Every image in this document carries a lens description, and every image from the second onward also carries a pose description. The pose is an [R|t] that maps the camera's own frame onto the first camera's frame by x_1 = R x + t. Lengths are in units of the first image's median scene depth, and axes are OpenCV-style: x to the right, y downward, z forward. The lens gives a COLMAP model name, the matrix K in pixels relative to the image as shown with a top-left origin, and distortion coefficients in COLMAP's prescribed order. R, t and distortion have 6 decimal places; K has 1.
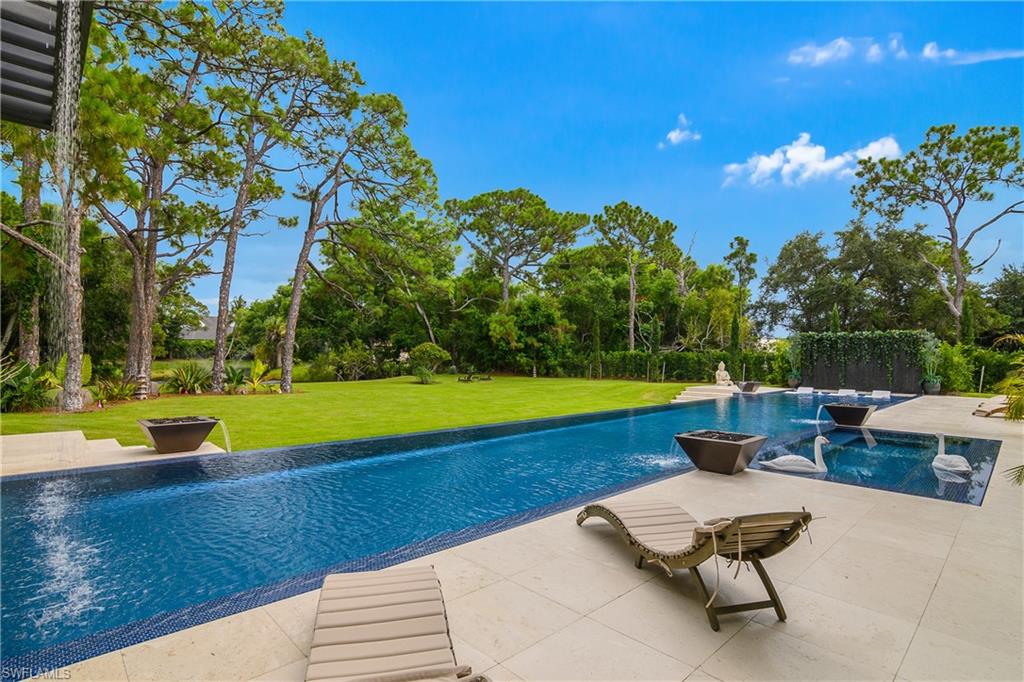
lens RADIAL K [[507.1, 0, 506.0], [0, 507.1, 346.3], [0, 0, 1]] dist [-0.021514, 0.004757]
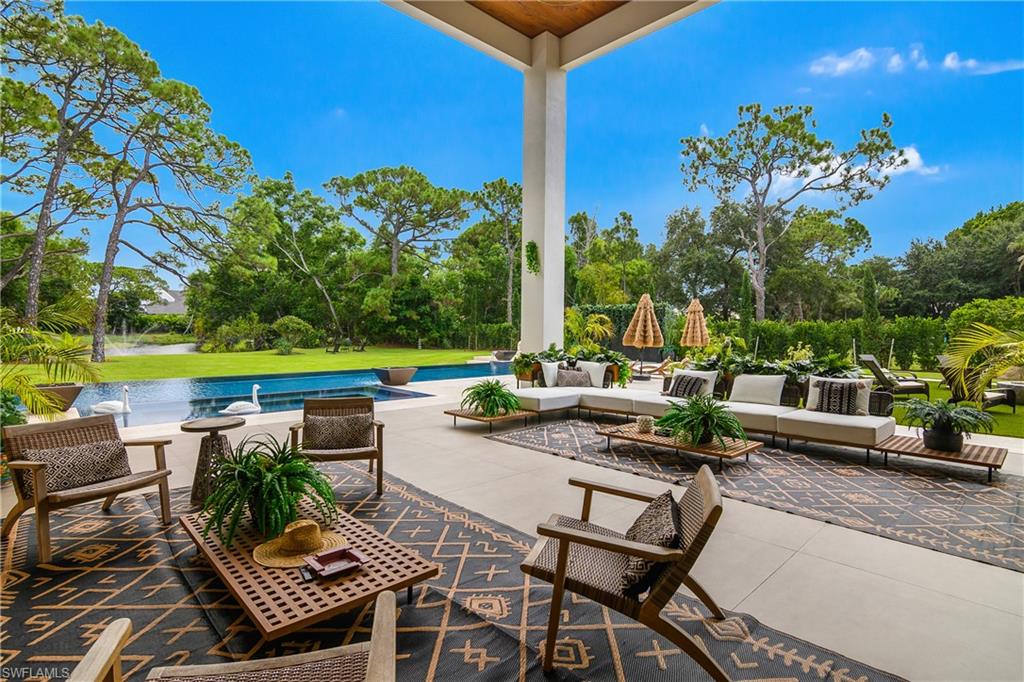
lens RADIAL K [[507.1, 0, 504.1], [0, 507.1, 343.5], [0, 0, 1]] dist [-0.021514, 0.004757]
pose [[0.999985, -0.002824, -0.004698, 0.261496], [0.003038, 0.998928, 0.046197, 0.002453], [0.004562, -0.046210, 0.998921, -0.048030]]
